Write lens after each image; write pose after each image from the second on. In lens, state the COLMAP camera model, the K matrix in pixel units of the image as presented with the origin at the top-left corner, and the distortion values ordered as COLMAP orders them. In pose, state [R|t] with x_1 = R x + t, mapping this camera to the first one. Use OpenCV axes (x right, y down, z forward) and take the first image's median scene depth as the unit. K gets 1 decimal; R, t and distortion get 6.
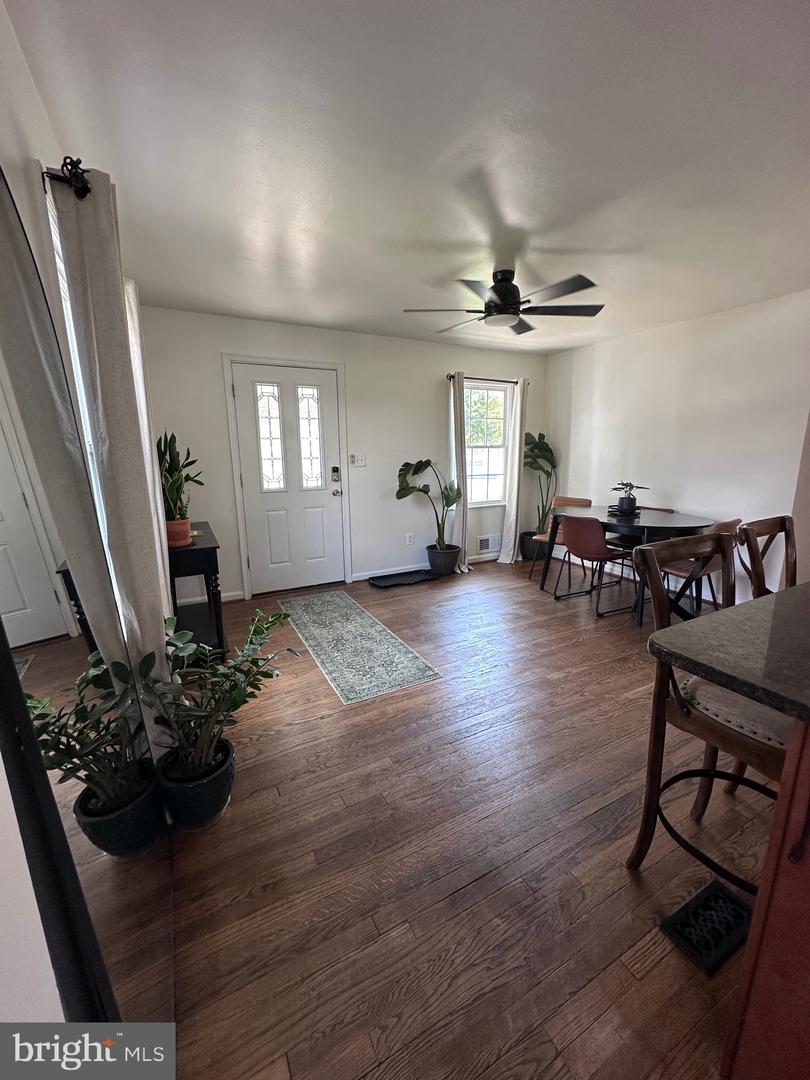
lens RADIAL K [[430.6, 0, 402.7], [0, 430.6, 540.4], [0, 0, 1]] dist [-0.006924, 0.001413]
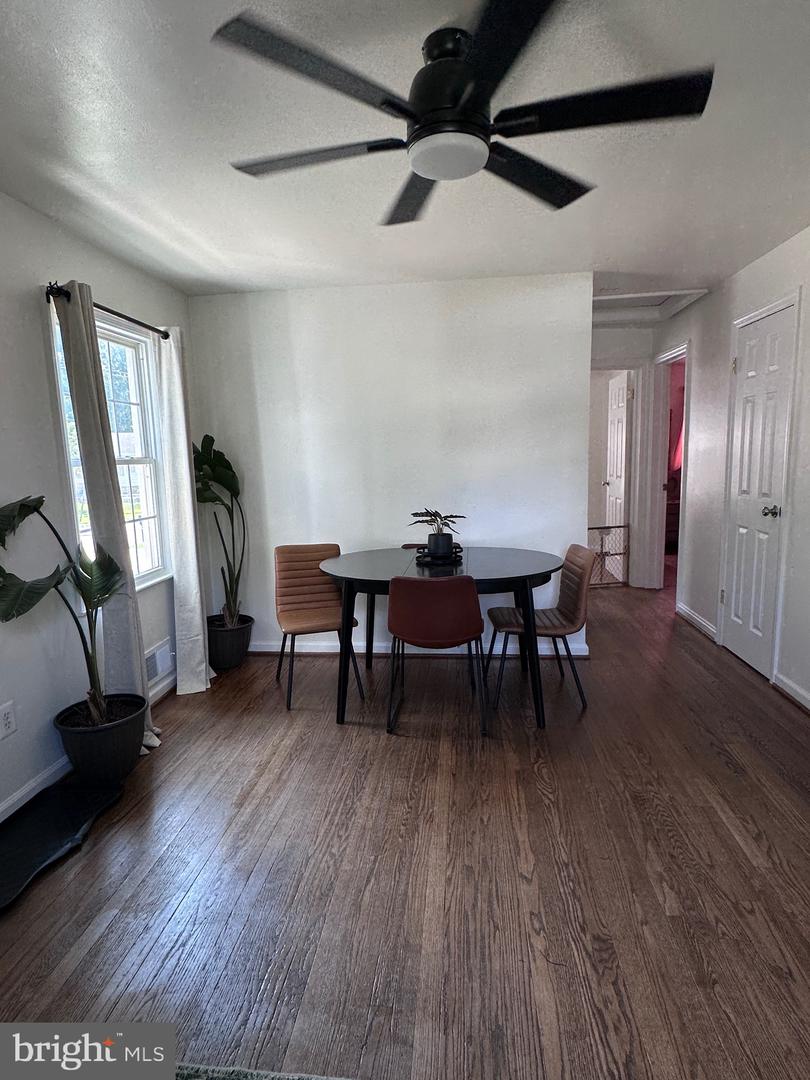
lens RADIAL K [[587.9, 0, 402.5], [0, 587.9, 542.5], [0, 0, 1]] dist [0.001541, -0.000073]
pose [[0.565897, -0.127019, 0.814633, -0.171633], [0.192238, 0.981156, 0.019442, -0.090992], [-0.801751, 0.145602, 0.579651, 0.425358]]
